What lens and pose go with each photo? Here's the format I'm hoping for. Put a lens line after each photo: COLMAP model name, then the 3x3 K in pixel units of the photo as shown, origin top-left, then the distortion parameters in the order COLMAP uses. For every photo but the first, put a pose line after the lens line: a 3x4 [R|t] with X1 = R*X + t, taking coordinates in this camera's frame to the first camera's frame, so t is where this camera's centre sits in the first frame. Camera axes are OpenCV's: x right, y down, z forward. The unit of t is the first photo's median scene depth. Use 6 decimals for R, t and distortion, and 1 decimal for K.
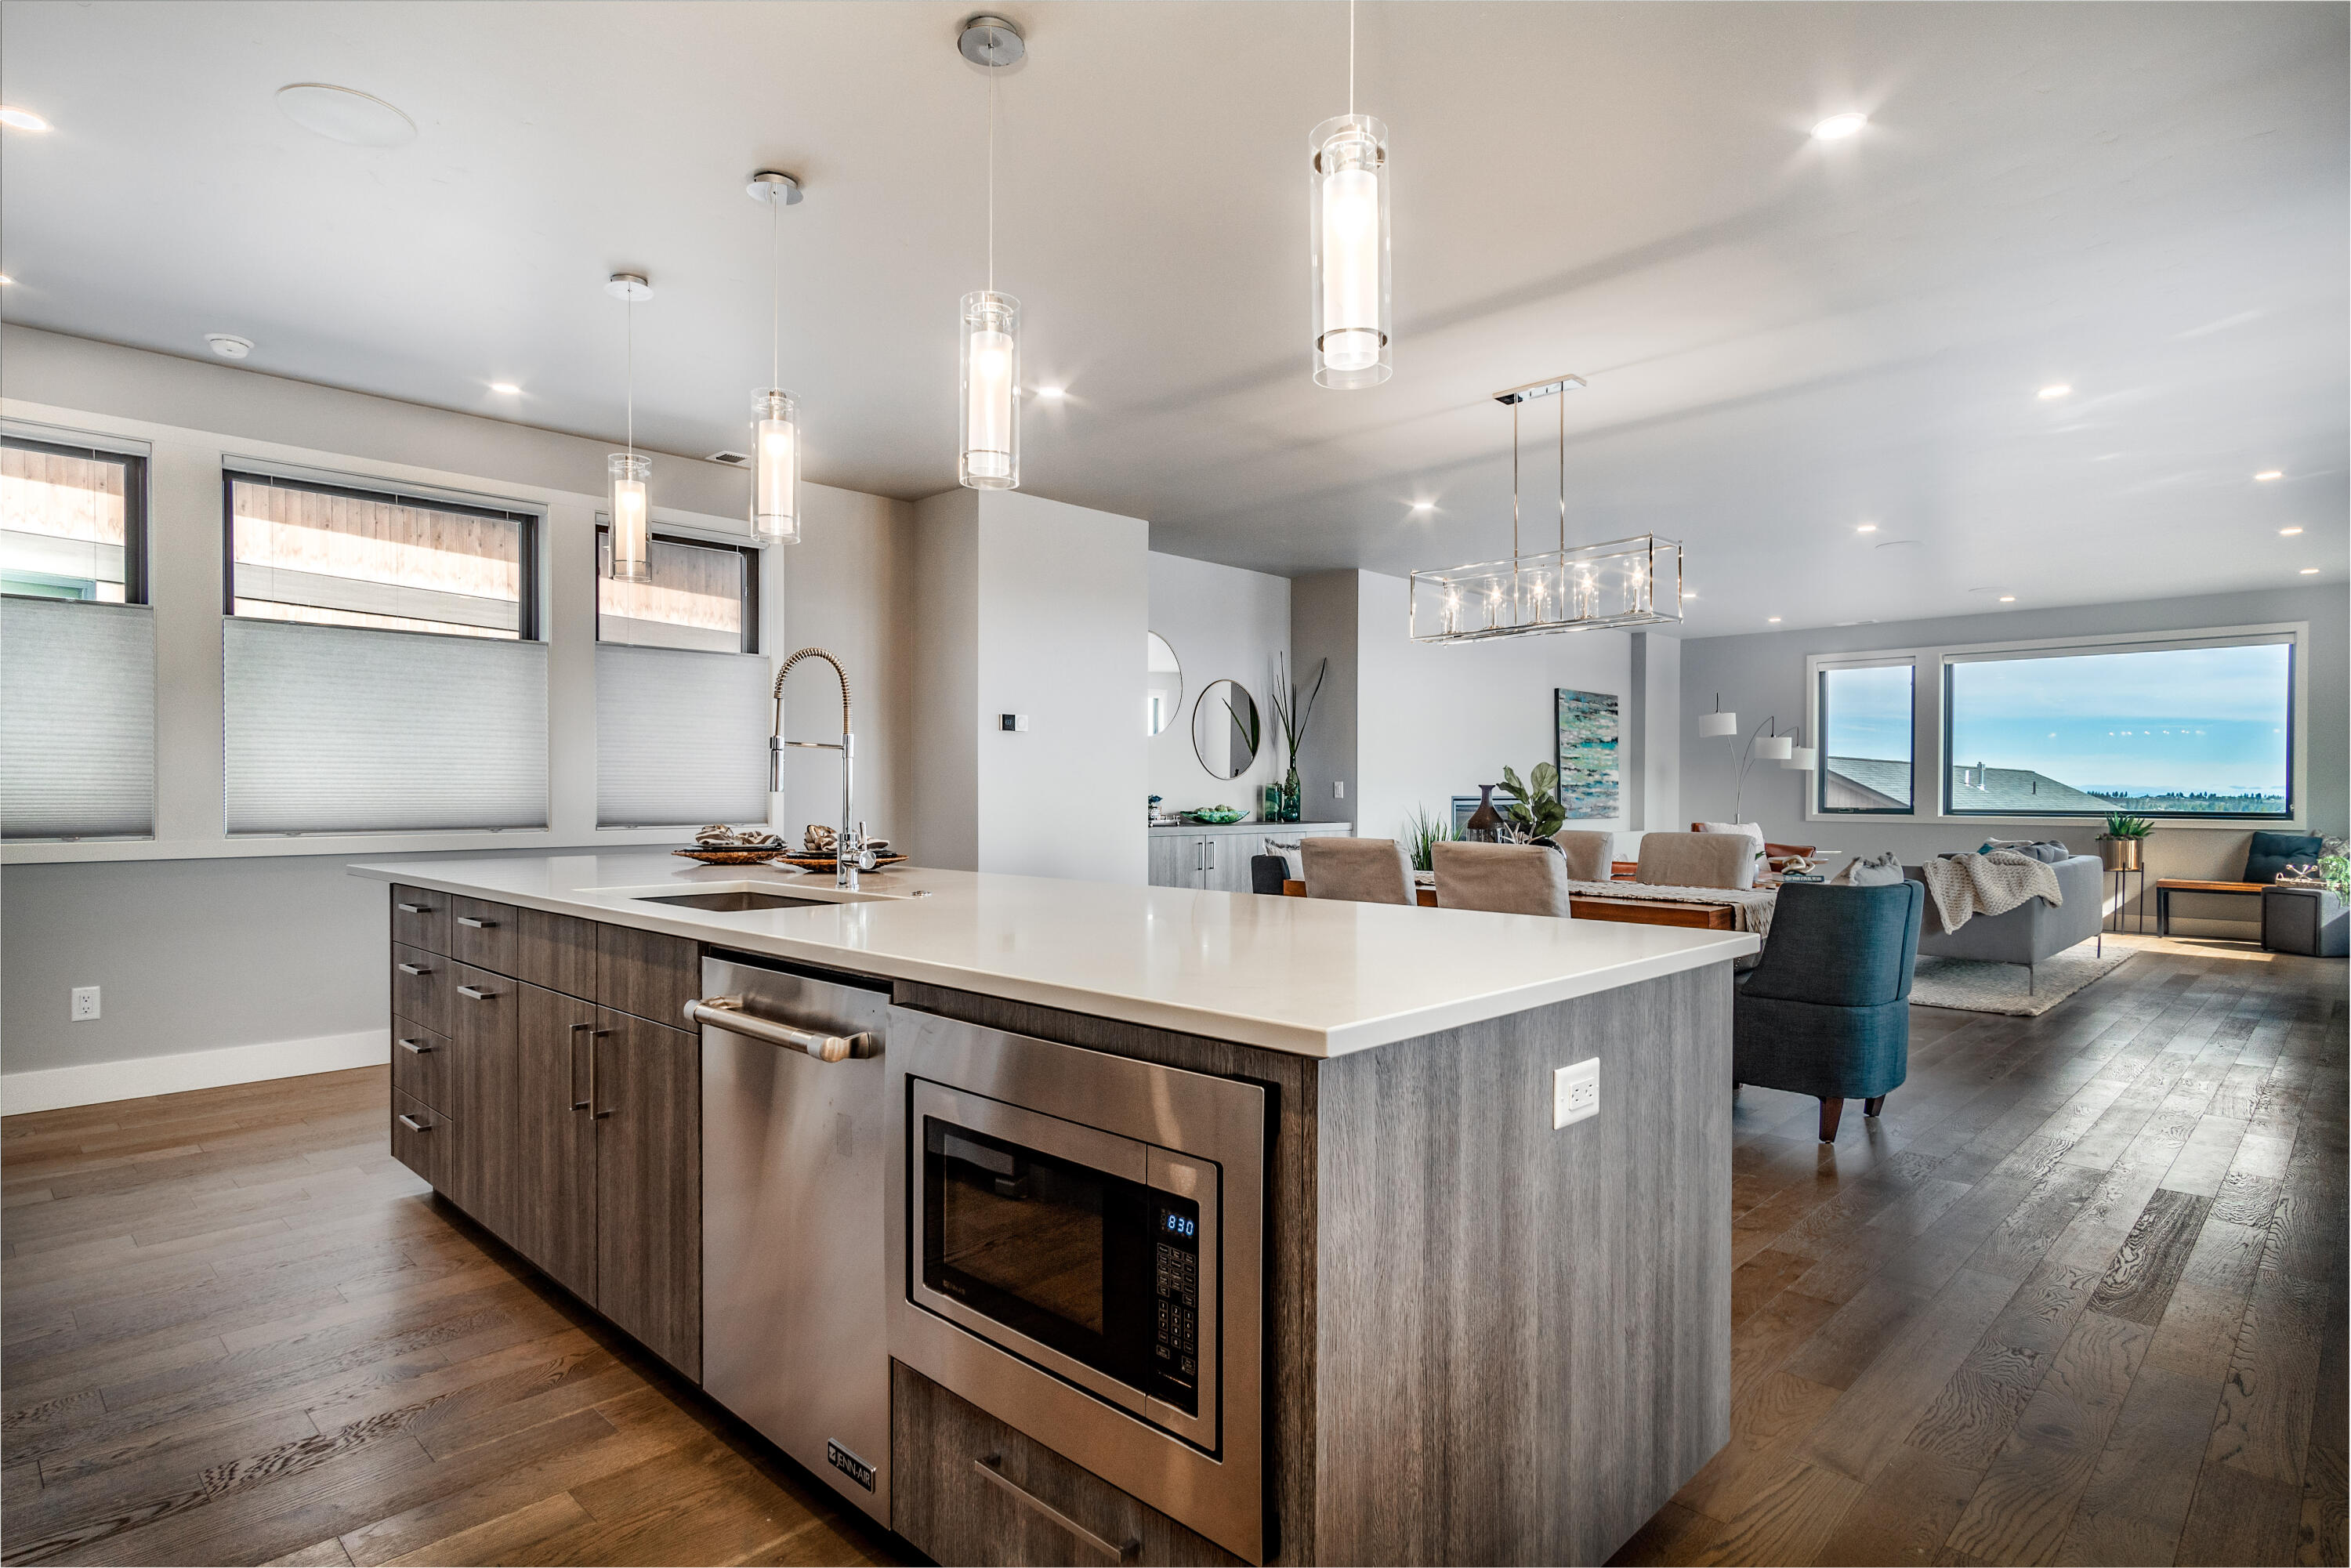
lens RADIAL K [[1229.1, 0, 1167.6], [0, 1229.1, 799.4], [0, 0, 1]] dist [0.005187, 0.001387]
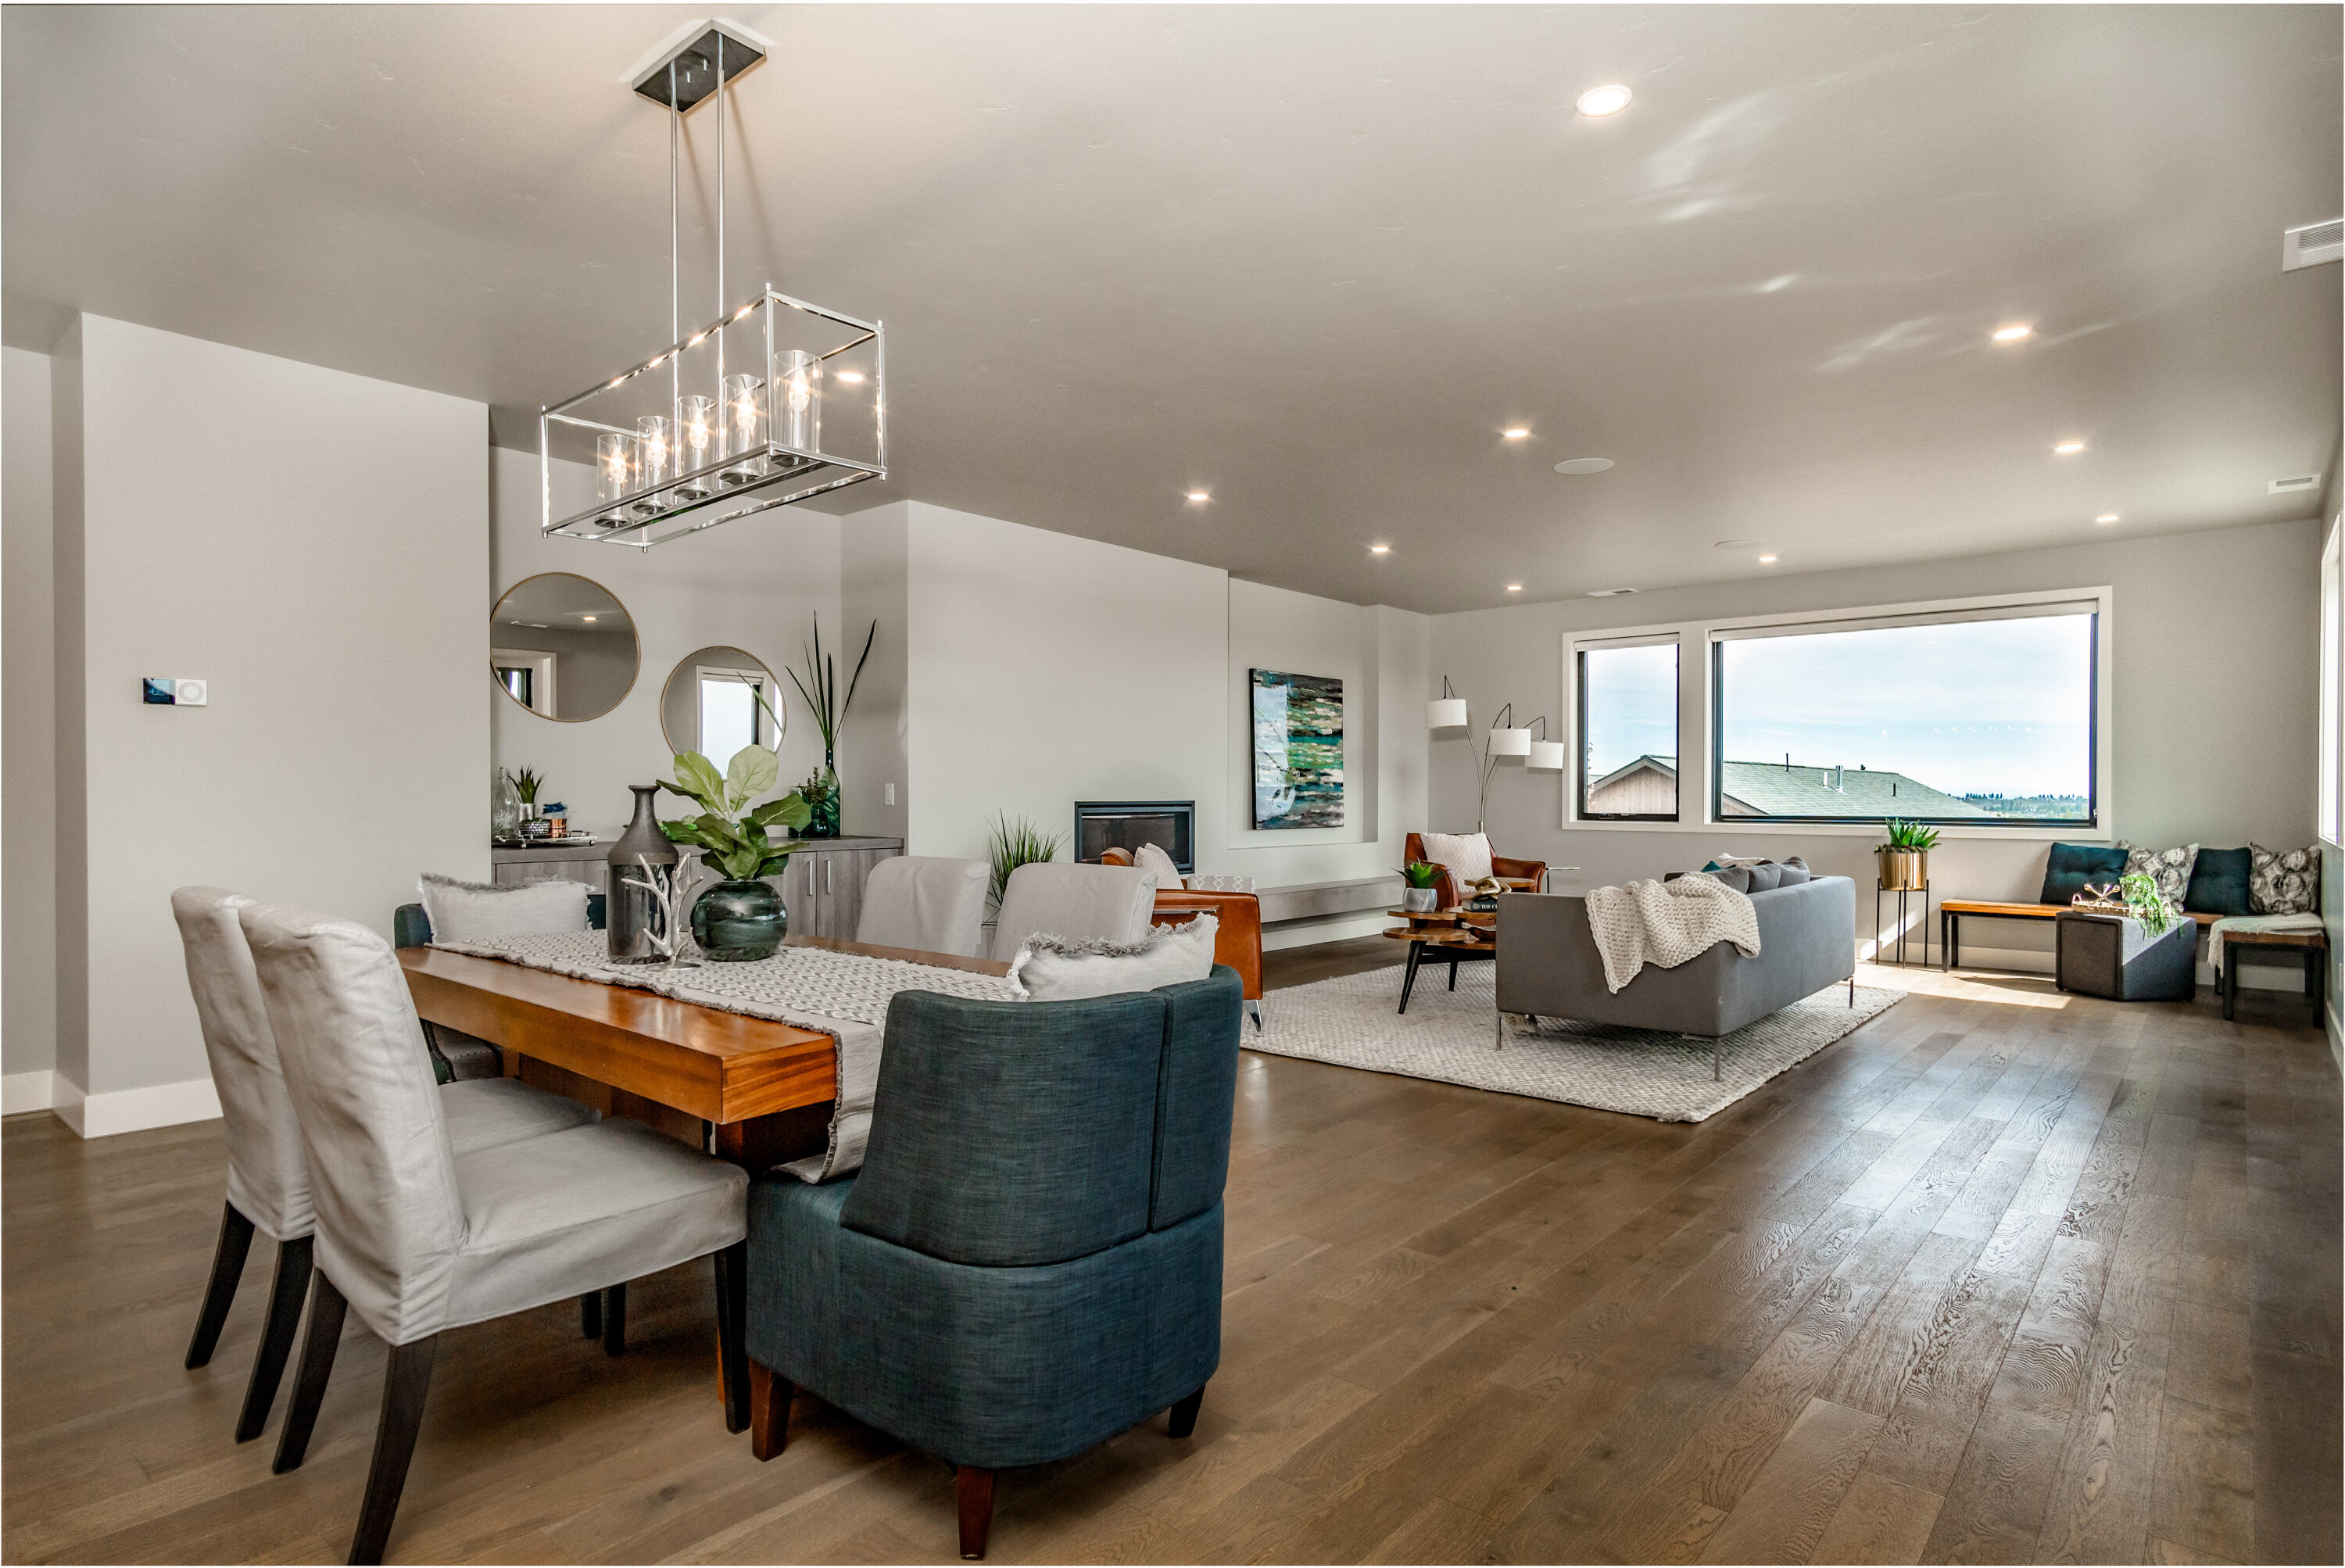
lens RADIAL K [[1226.0, 0, 1172.7], [0, 1226.0, 793.9], [0, 0, 1]] dist [0.005187, 0.001387]
pose [[0.997909, -0.002640, 0.064588, 0.239143], [0.003167, 0.999962, -0.008065, -0.001141], [-0.064564, 0.008253, 0.997879, 0.218692]]
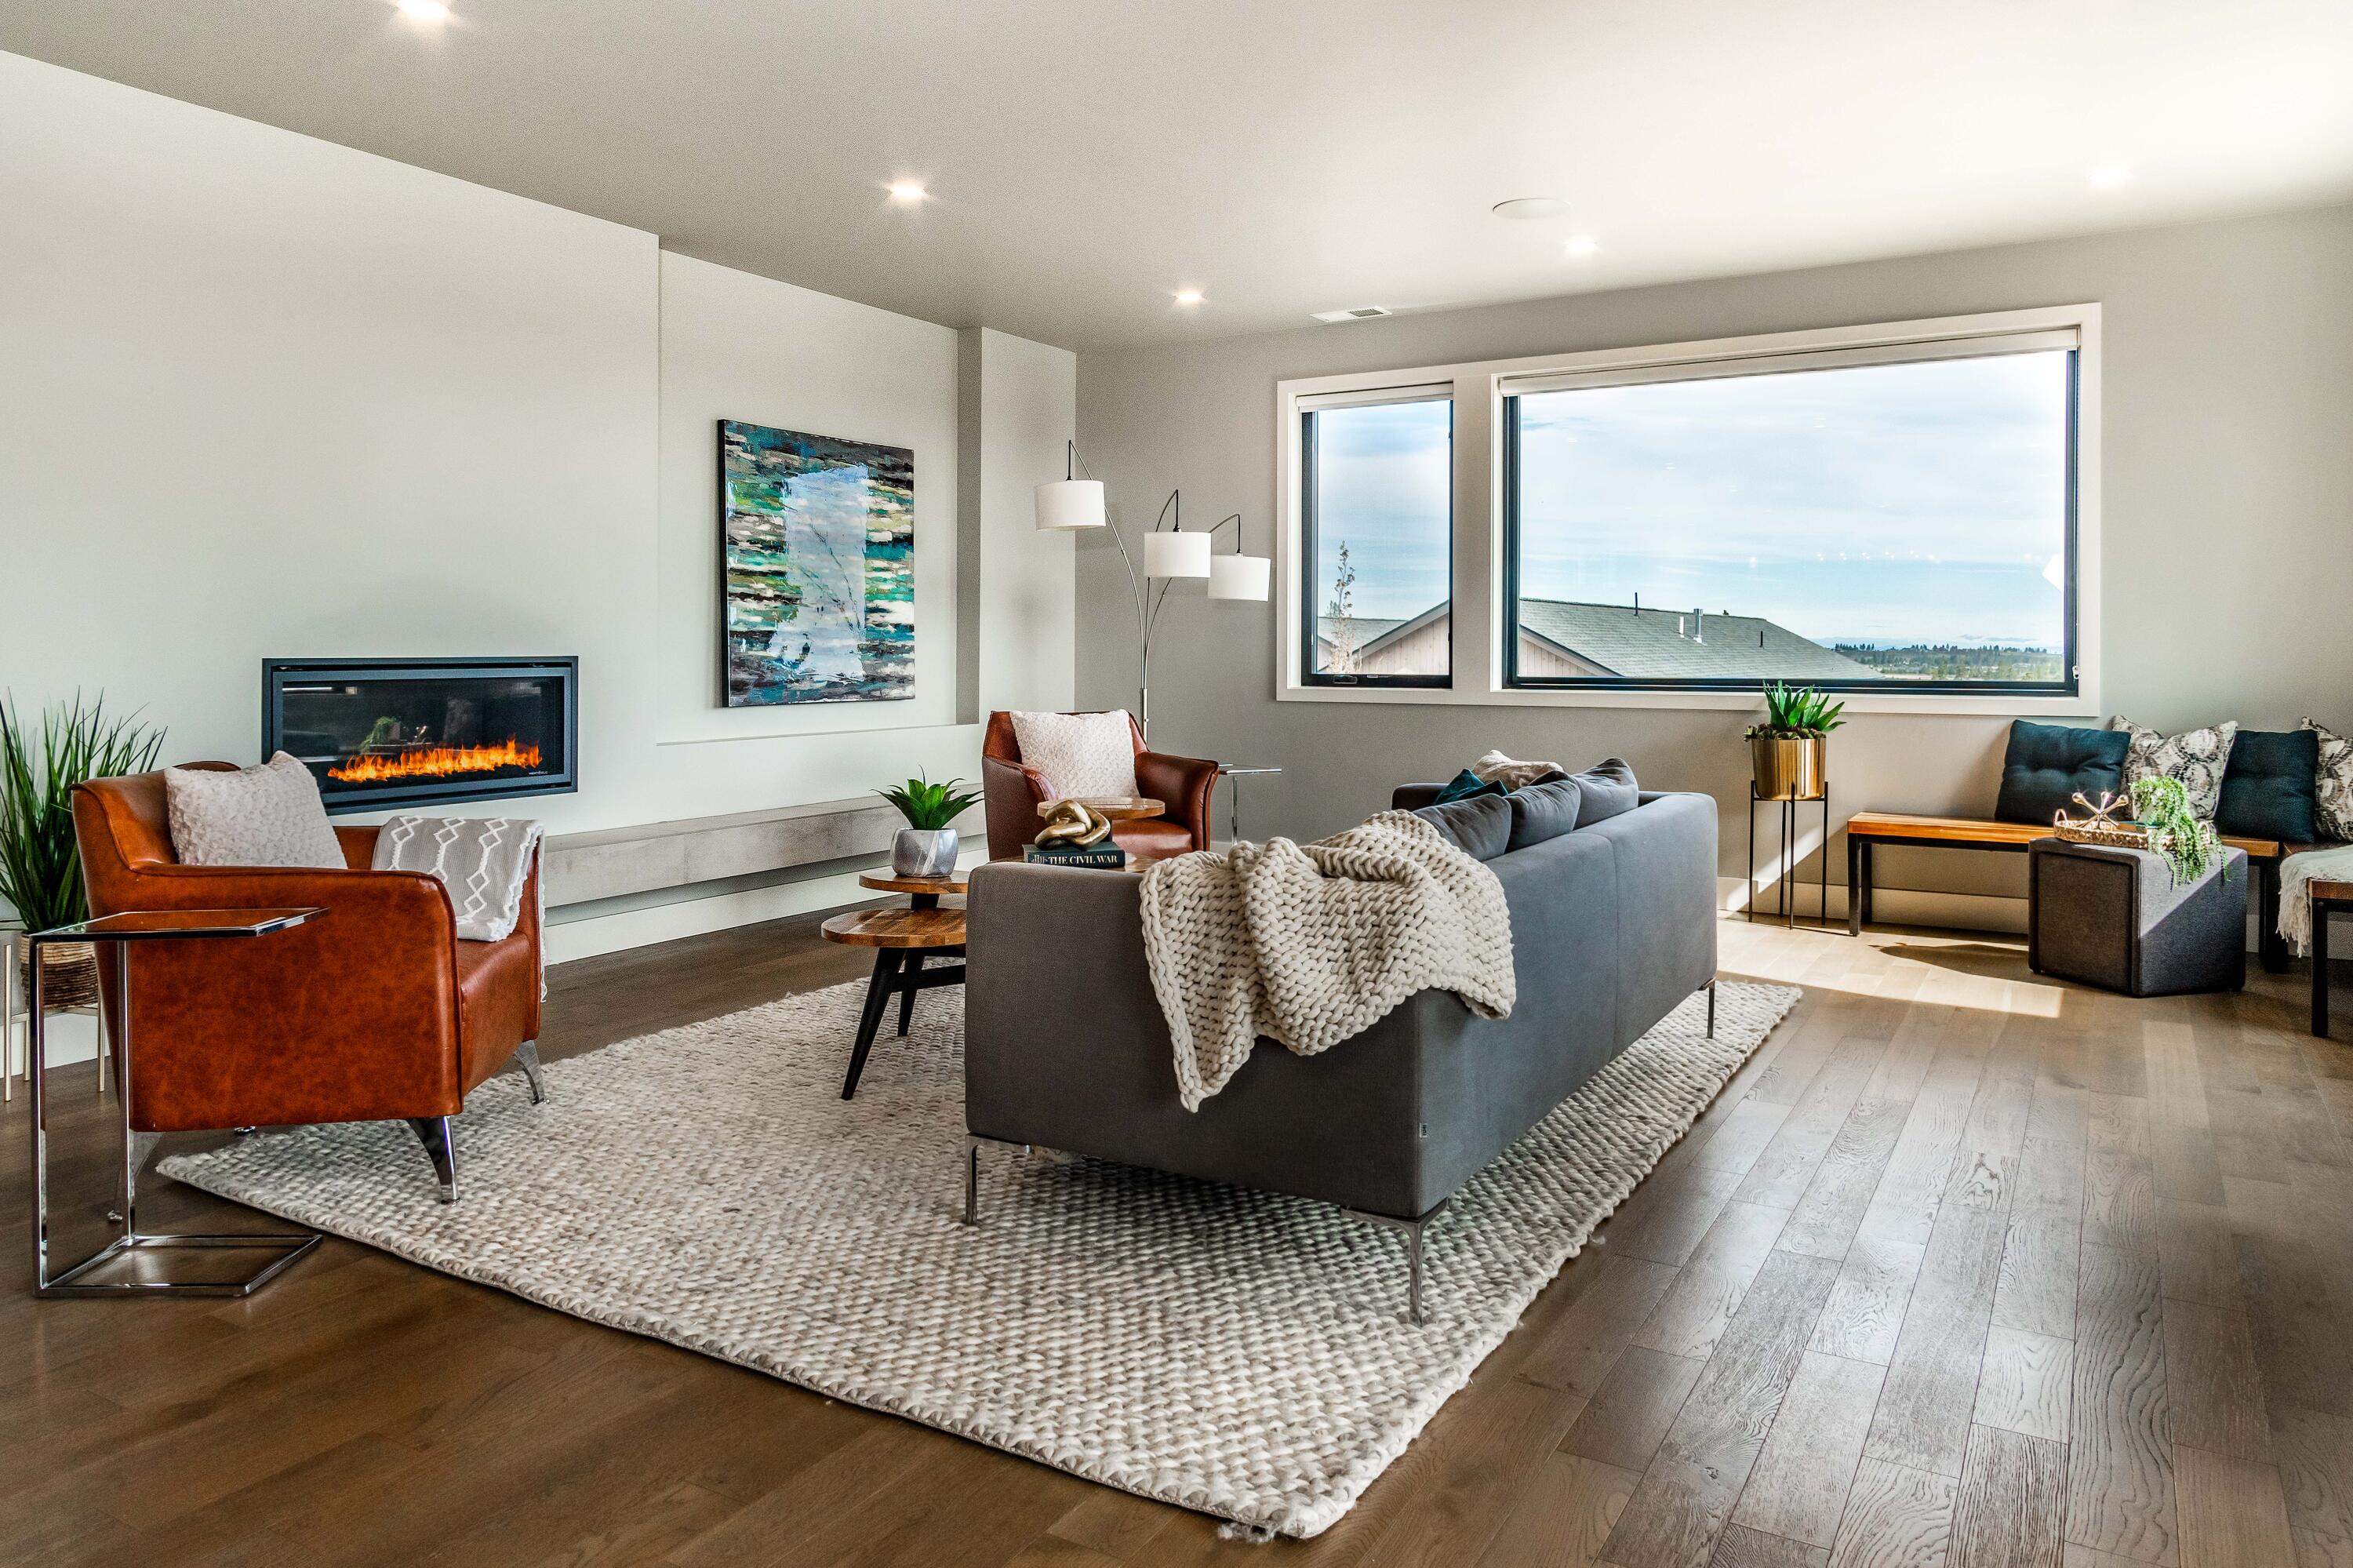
lens RADIAL K [[1549.8, 0, 1179.4], [0, 1549.8, 661.0], [0, 0, 1]] dist [0.000907, -0.000549]
pose [[0.971725, -0.006835, 0.236019, 0.390367], [0.006372, 0.999976, 0.002726, -0.001714], [-0.236032, -0.001145, 0.971745, 0.454284]]
